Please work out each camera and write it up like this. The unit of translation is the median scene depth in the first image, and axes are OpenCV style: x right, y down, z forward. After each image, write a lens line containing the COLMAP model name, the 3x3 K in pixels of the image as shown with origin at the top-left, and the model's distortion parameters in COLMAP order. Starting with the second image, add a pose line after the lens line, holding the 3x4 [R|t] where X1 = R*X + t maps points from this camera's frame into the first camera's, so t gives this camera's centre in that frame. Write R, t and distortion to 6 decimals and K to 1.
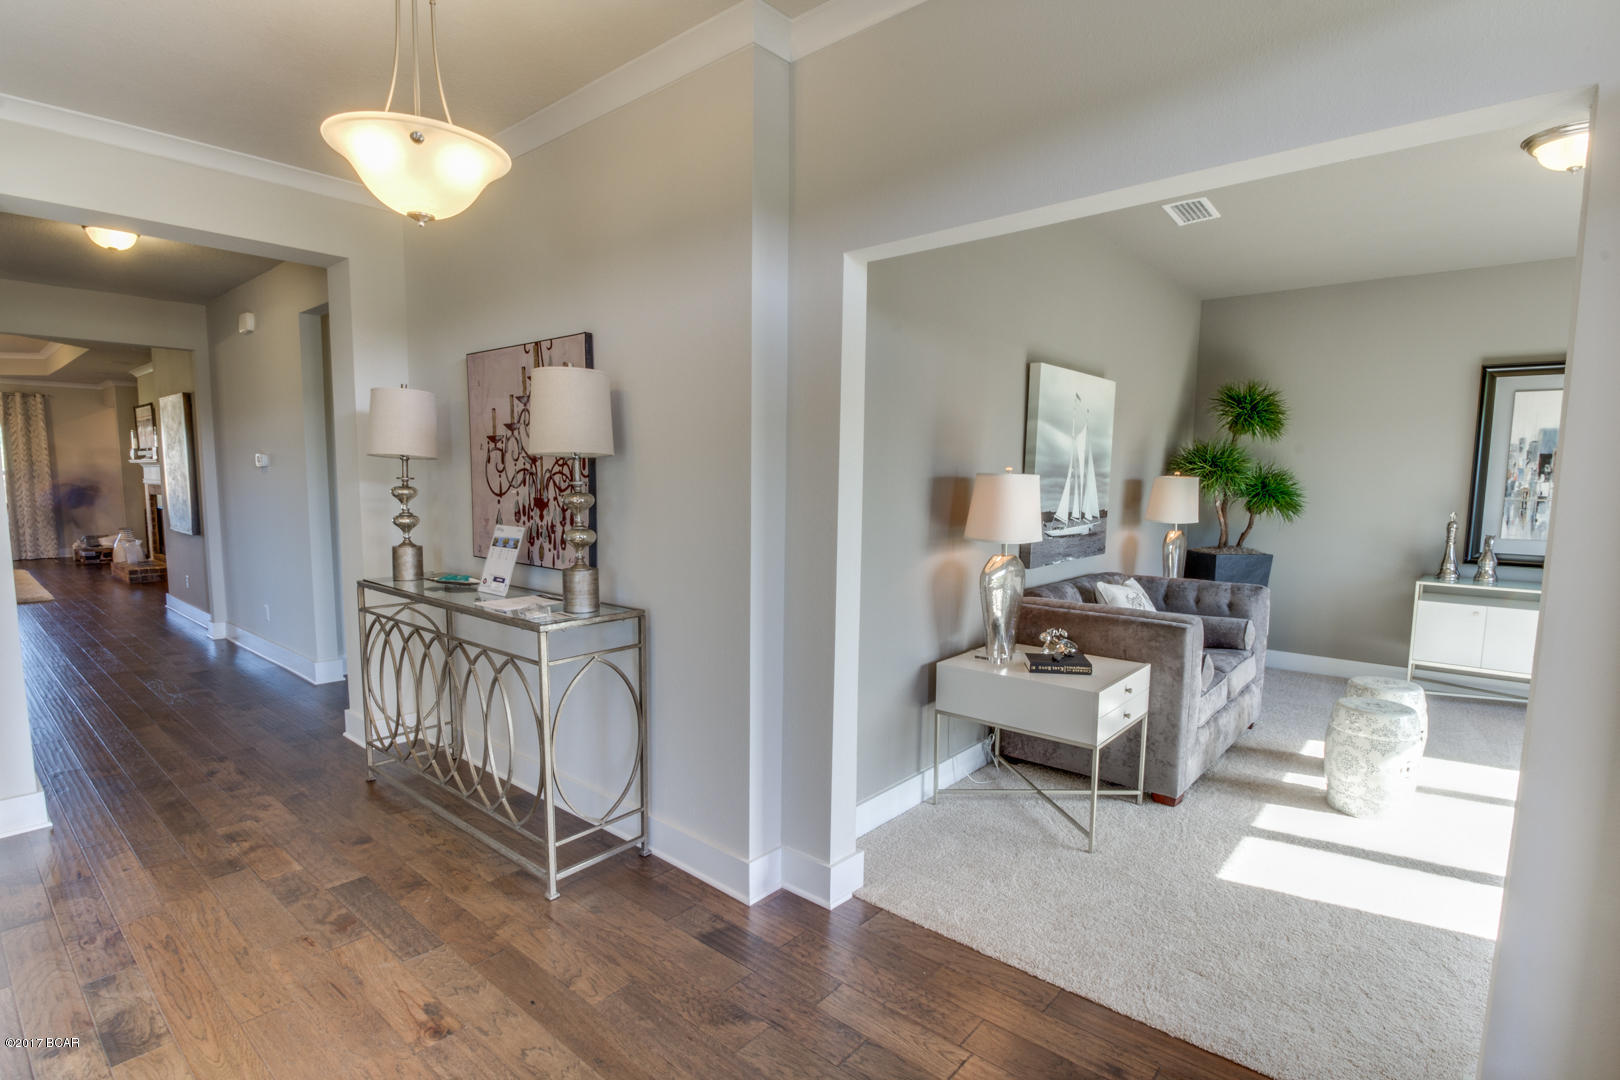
lens RADIAL K [[768.2, 0, 808.2], [0, 768.2, 561.2], [0, 0, 1]] dist [-0.000422, -0.013903]
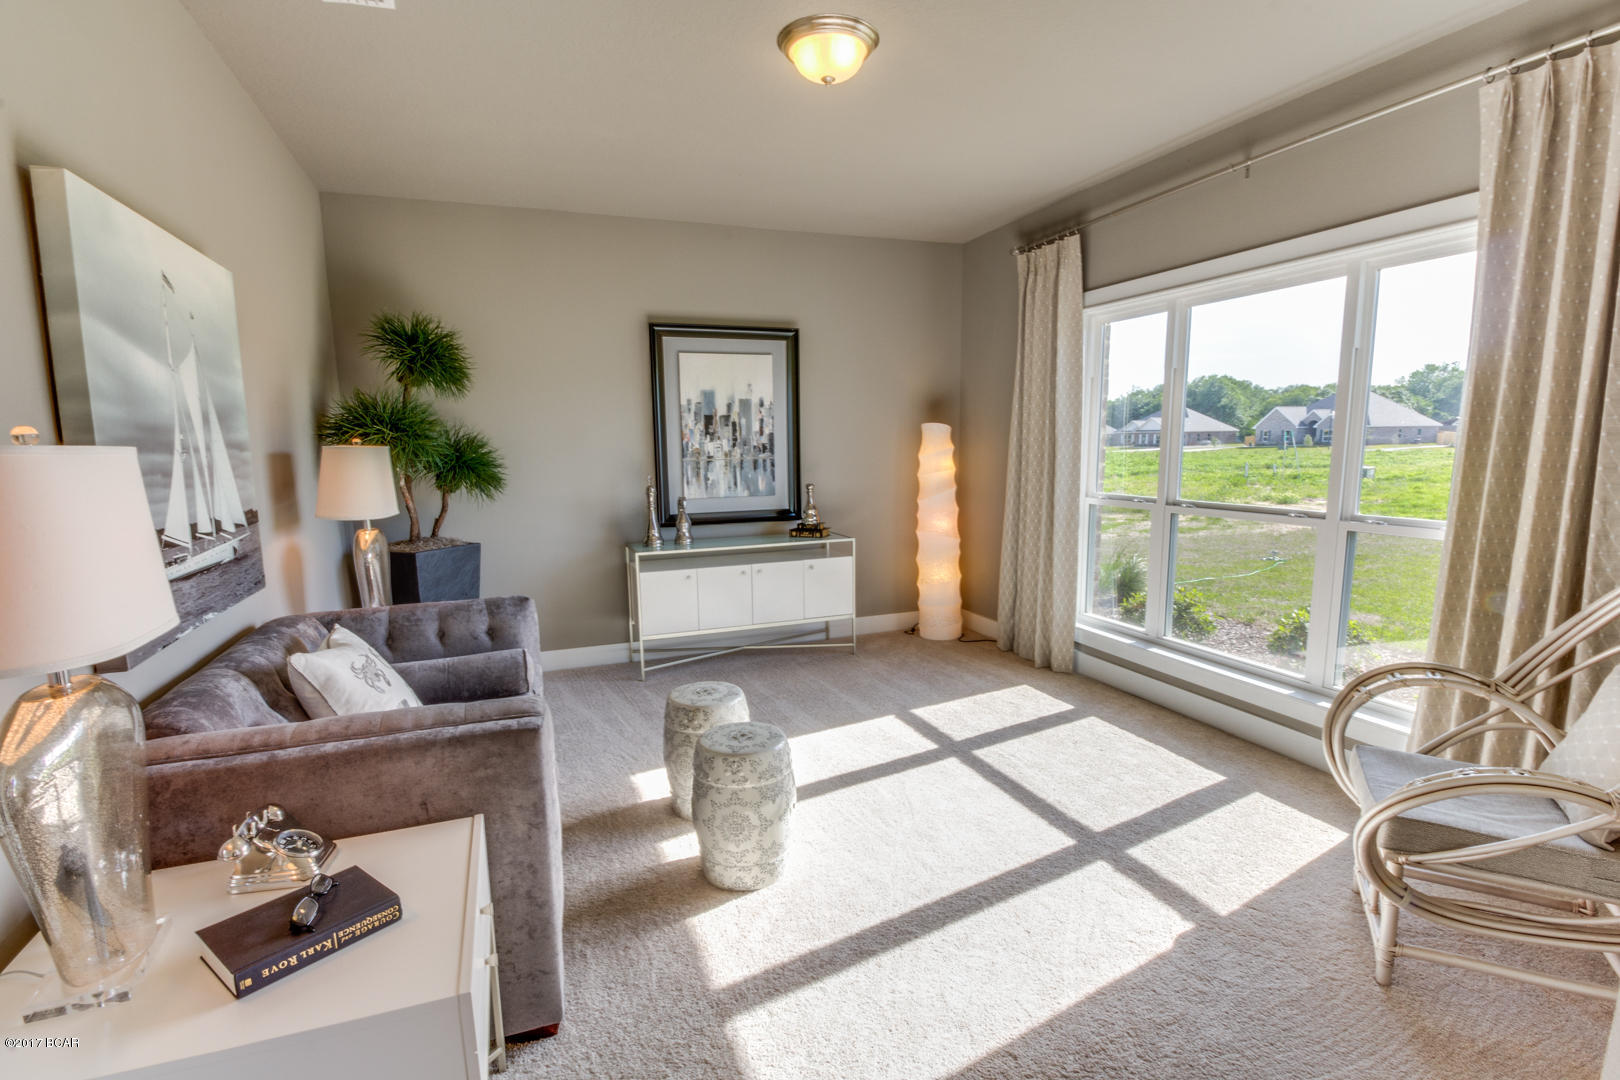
lens RADIAL K [[768.2, 0, 808.2], [0, 768.2, 561.2], [0, 0, 1]] dist [-0.000422, -0.013903]
pose [[0.469674, -0.152594, 0.869553, 0.093128], [0.120050, 0.986839, 0.108333, -0.042637], [-0.874640, 0.053508, 0.481811, 0.397648]]
